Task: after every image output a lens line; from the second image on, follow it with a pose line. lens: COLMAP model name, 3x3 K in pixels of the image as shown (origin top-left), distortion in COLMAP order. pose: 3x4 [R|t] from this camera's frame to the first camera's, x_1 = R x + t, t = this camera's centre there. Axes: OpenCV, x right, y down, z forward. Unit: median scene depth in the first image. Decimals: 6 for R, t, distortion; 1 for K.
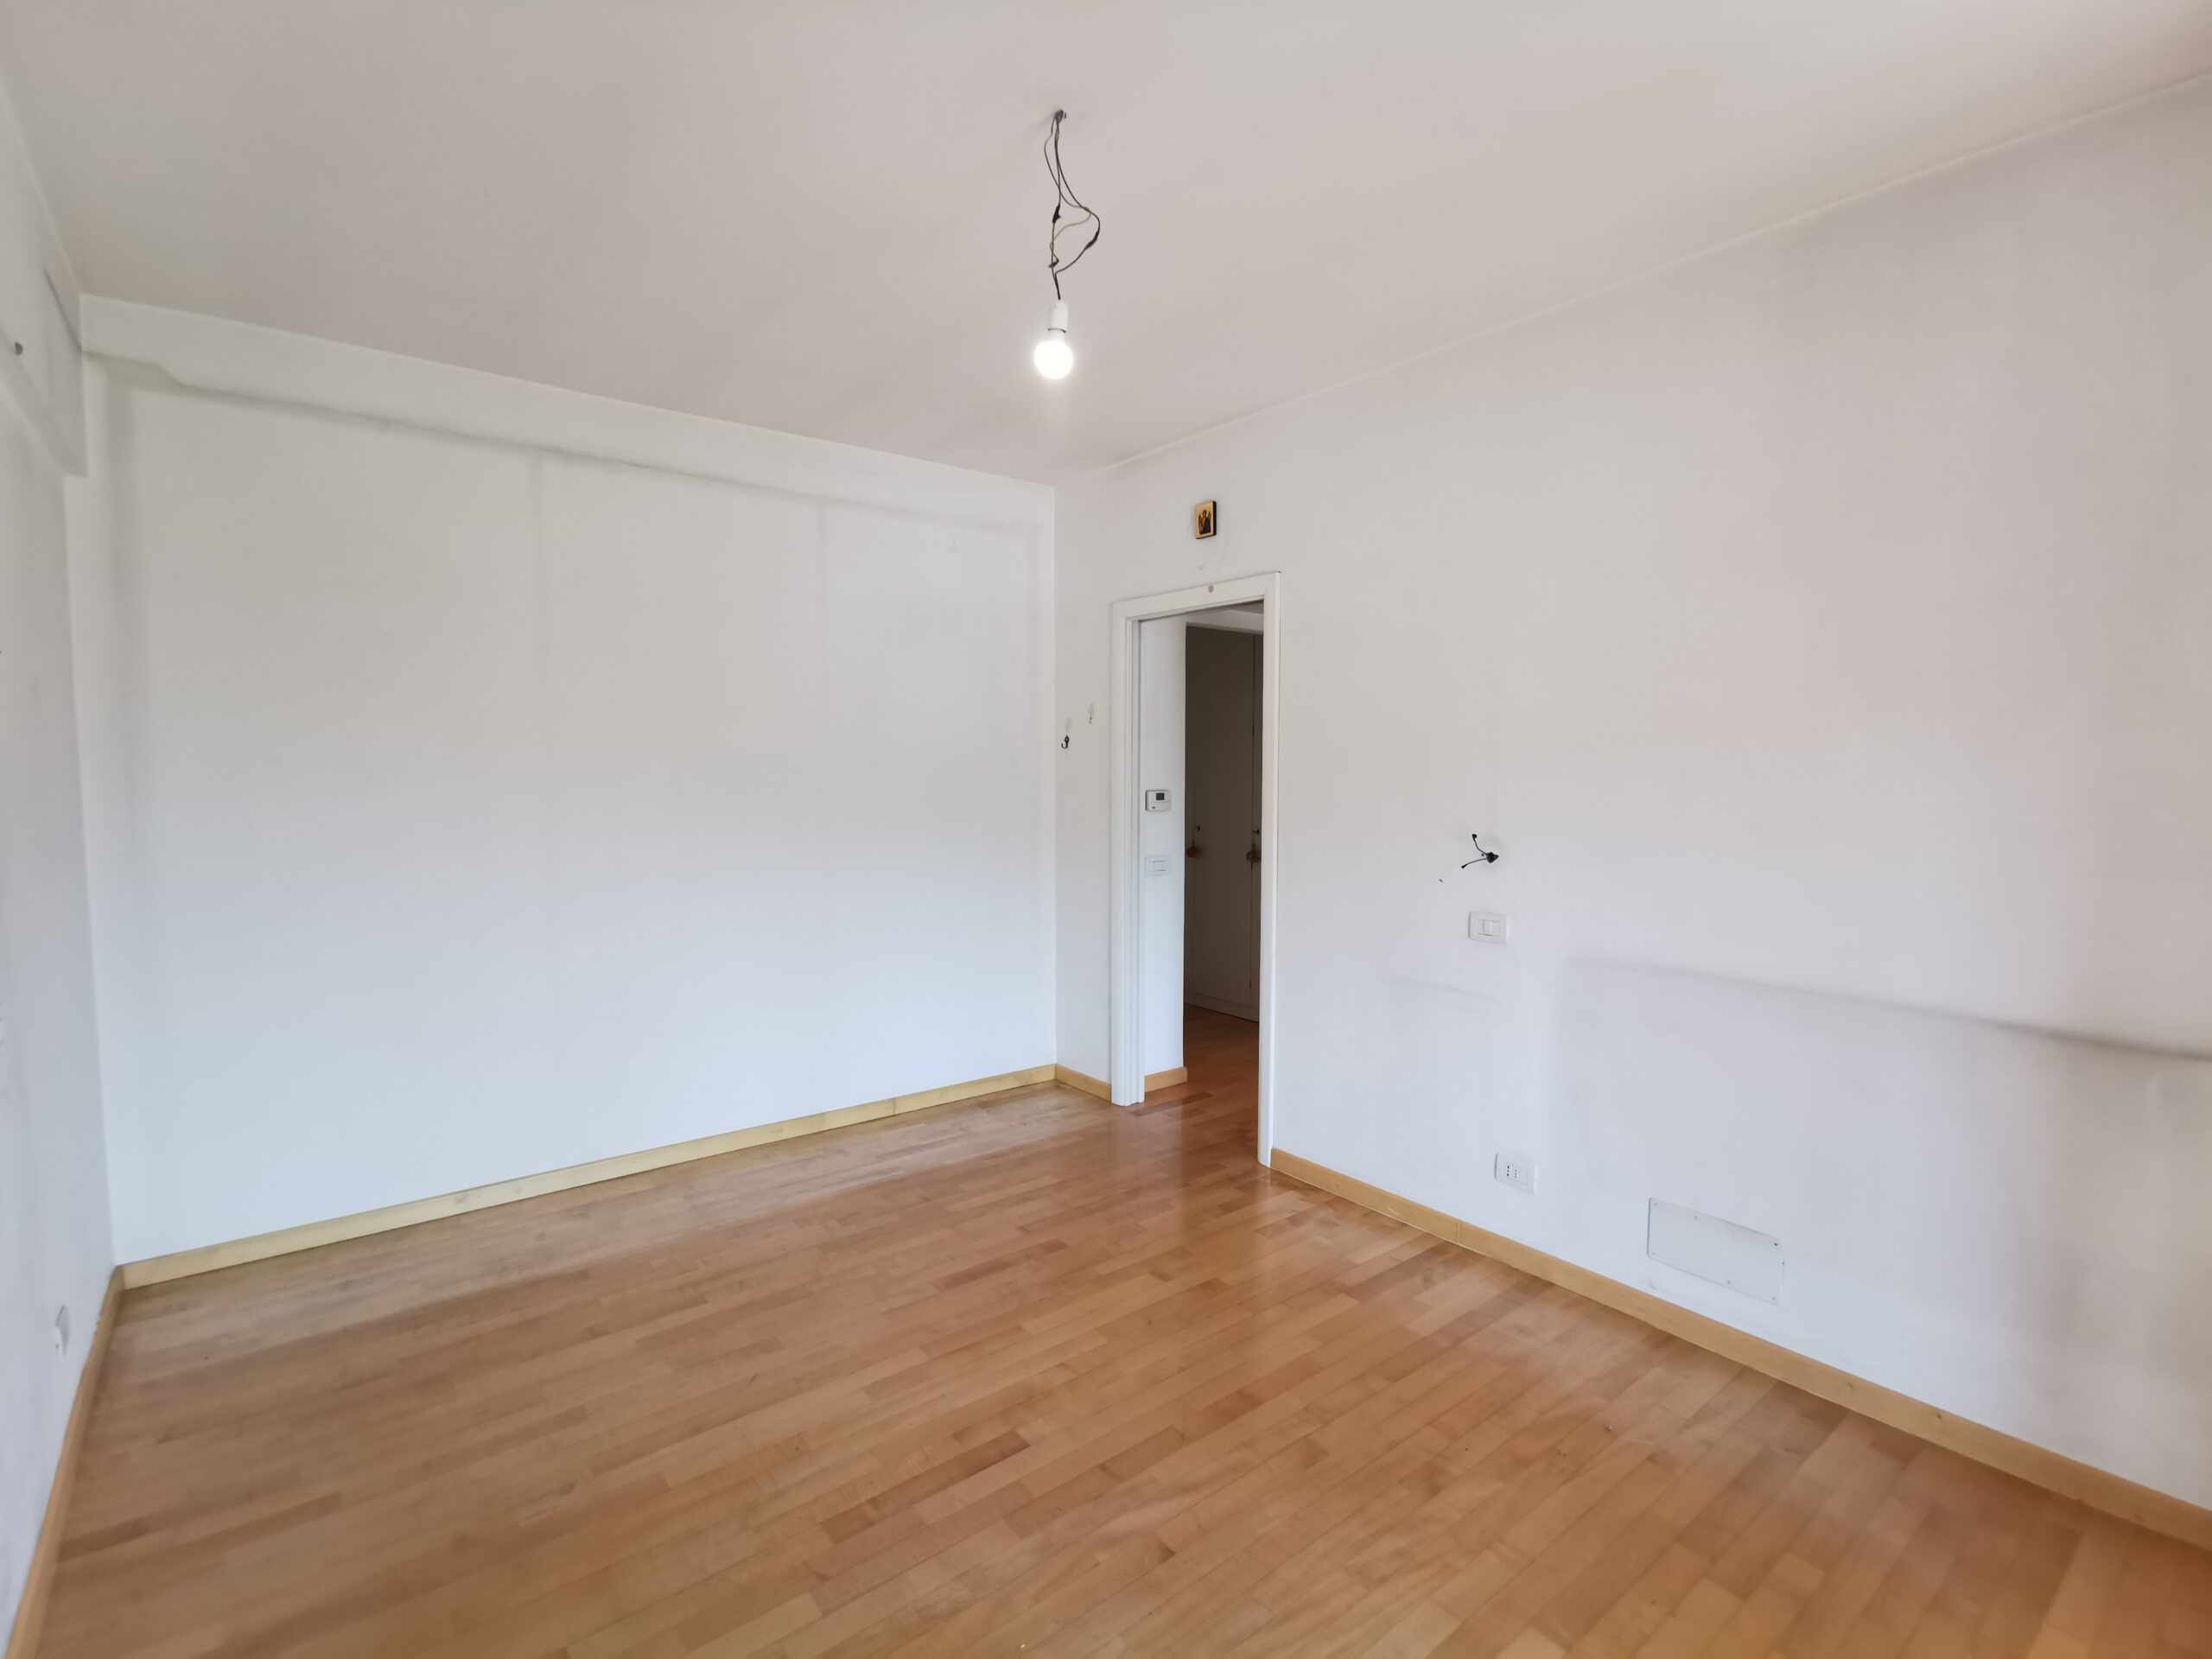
lens RADIAL K [[1018.7, 0, 1108.2], [0, 1018.7, 838.1], [0, 0, 1]] dist [0.003440, 0.000519]
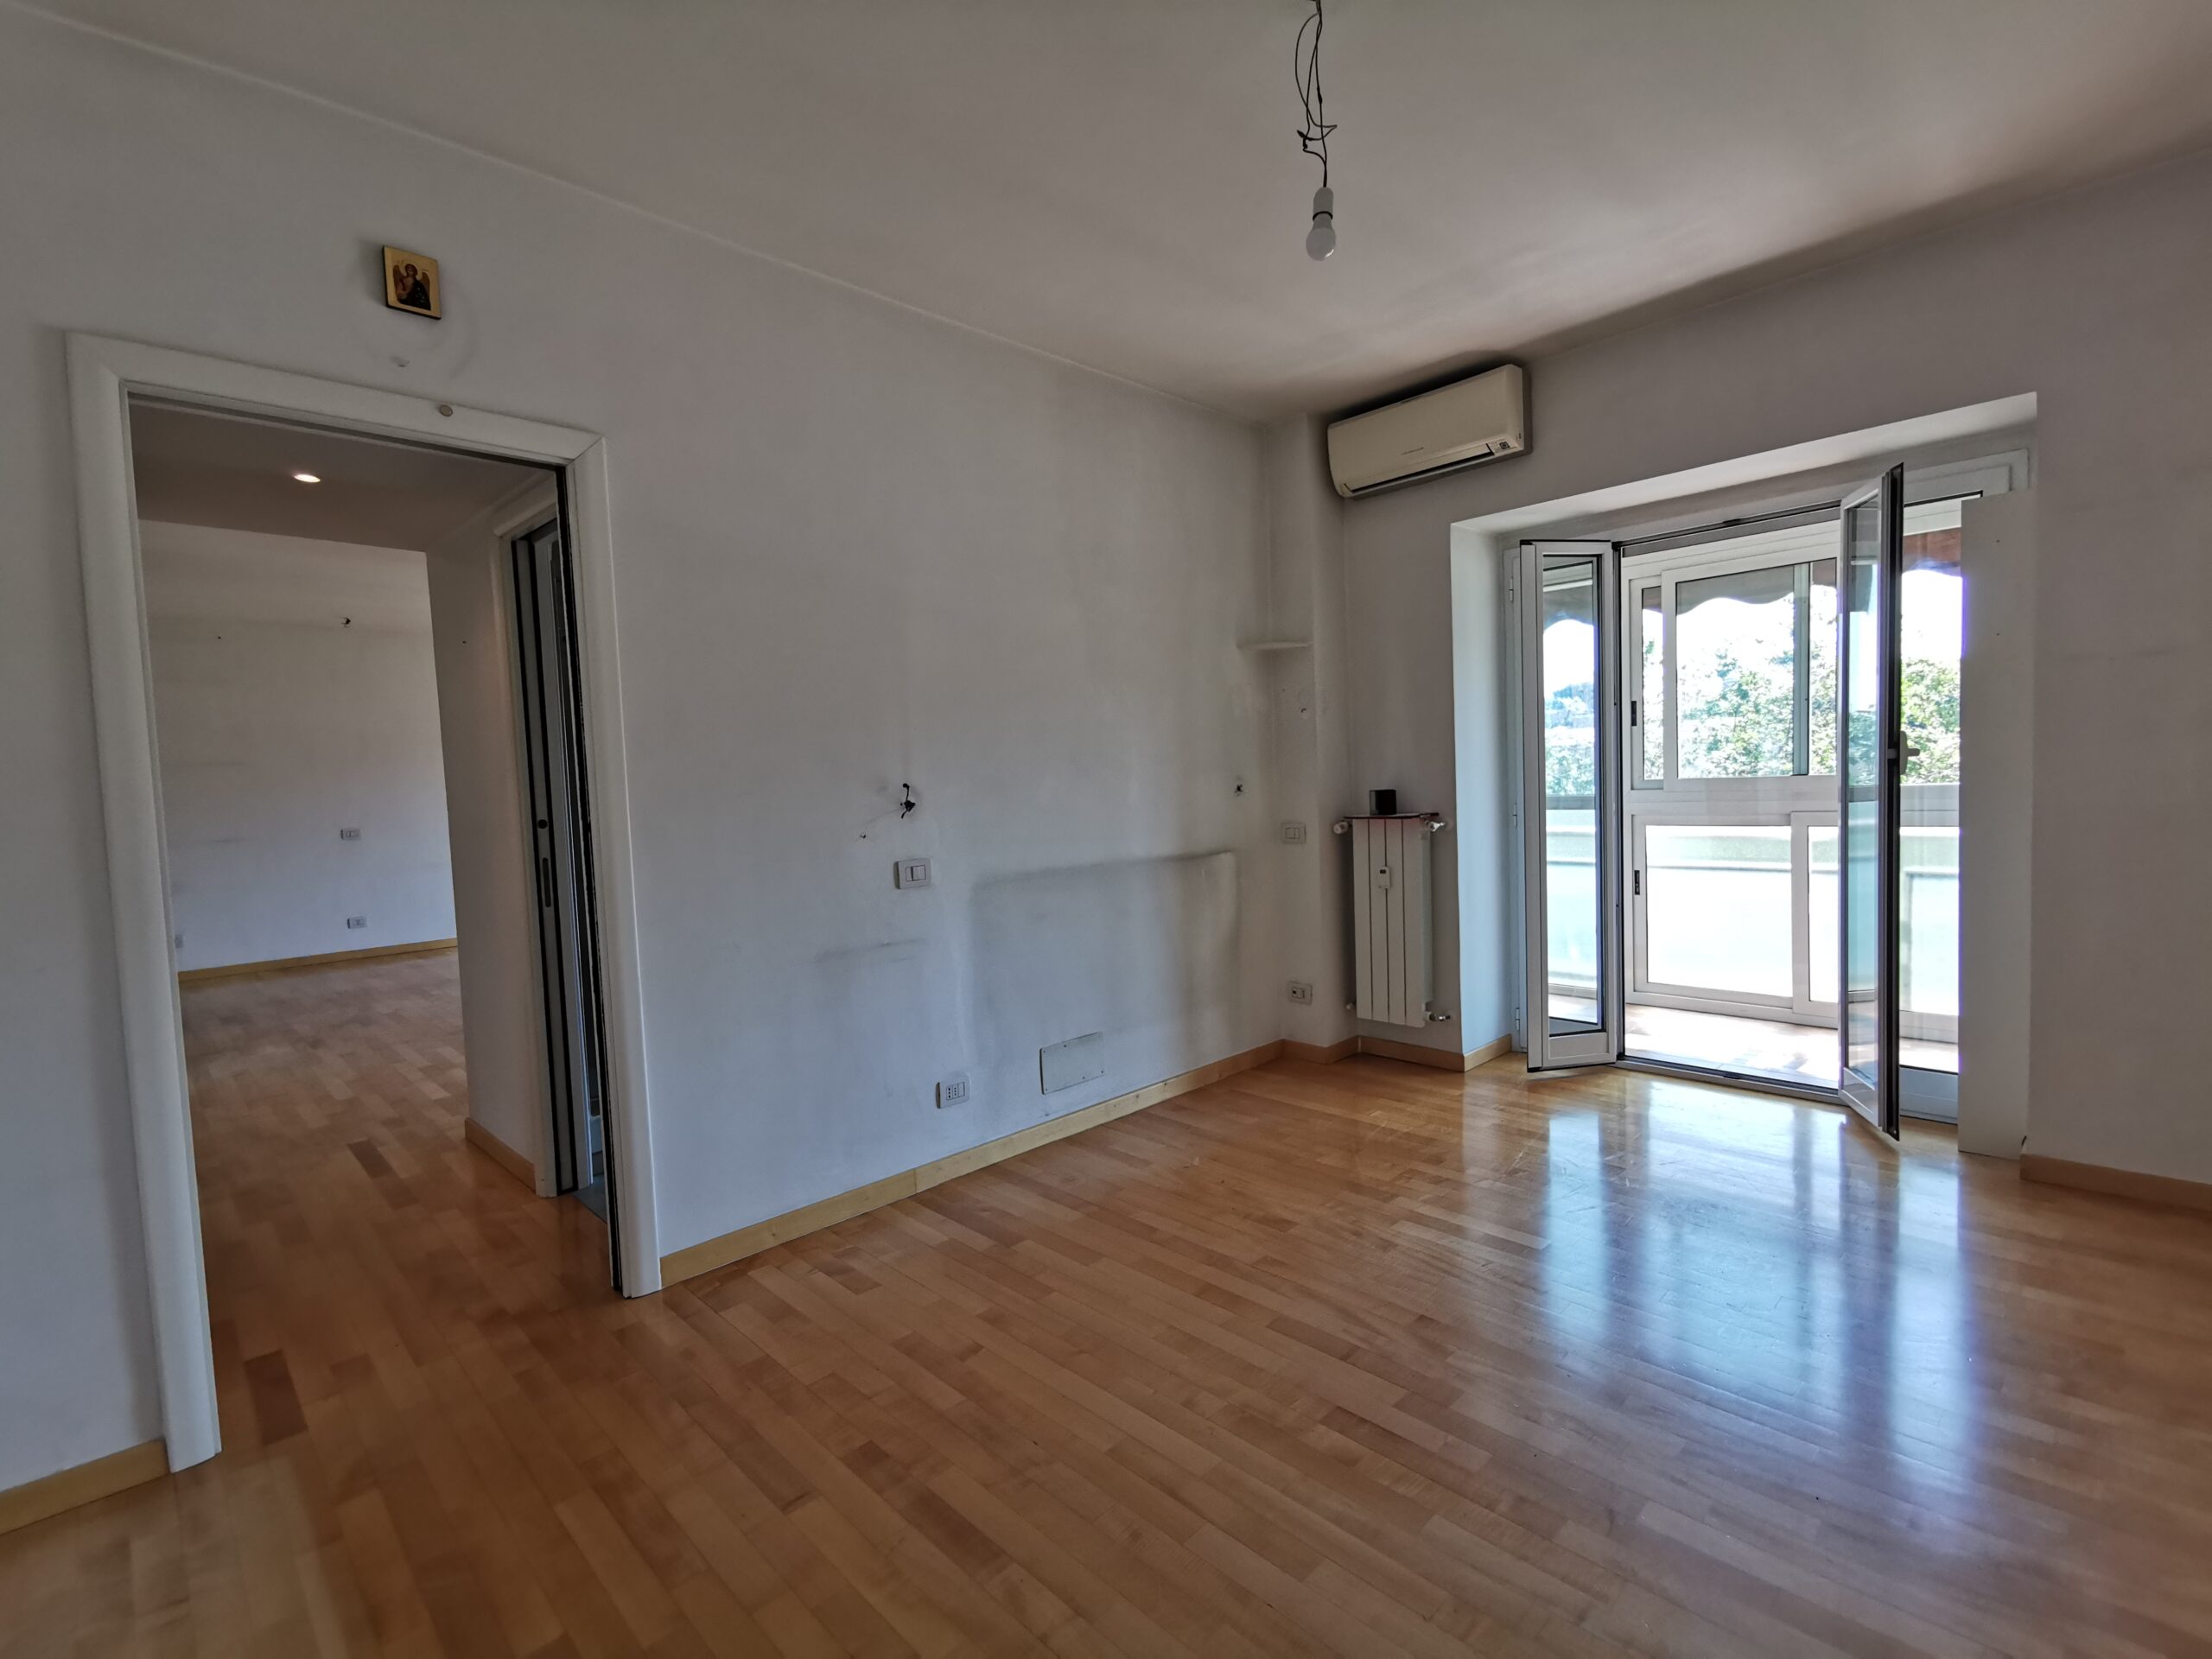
lens RADIAL K [[1018.7, 0, 1108.2], [0, 1018.7, 838.1], [0, 0, 1]] dist [0.003440, 0.000519]
pose [[-0.108148, -0.052747, 0.992734, -0.691215], [0.113190, 0.991444, 0.065009, 0.006812], [-0.987670, 0.119398, -0.101253, 0.914087]]
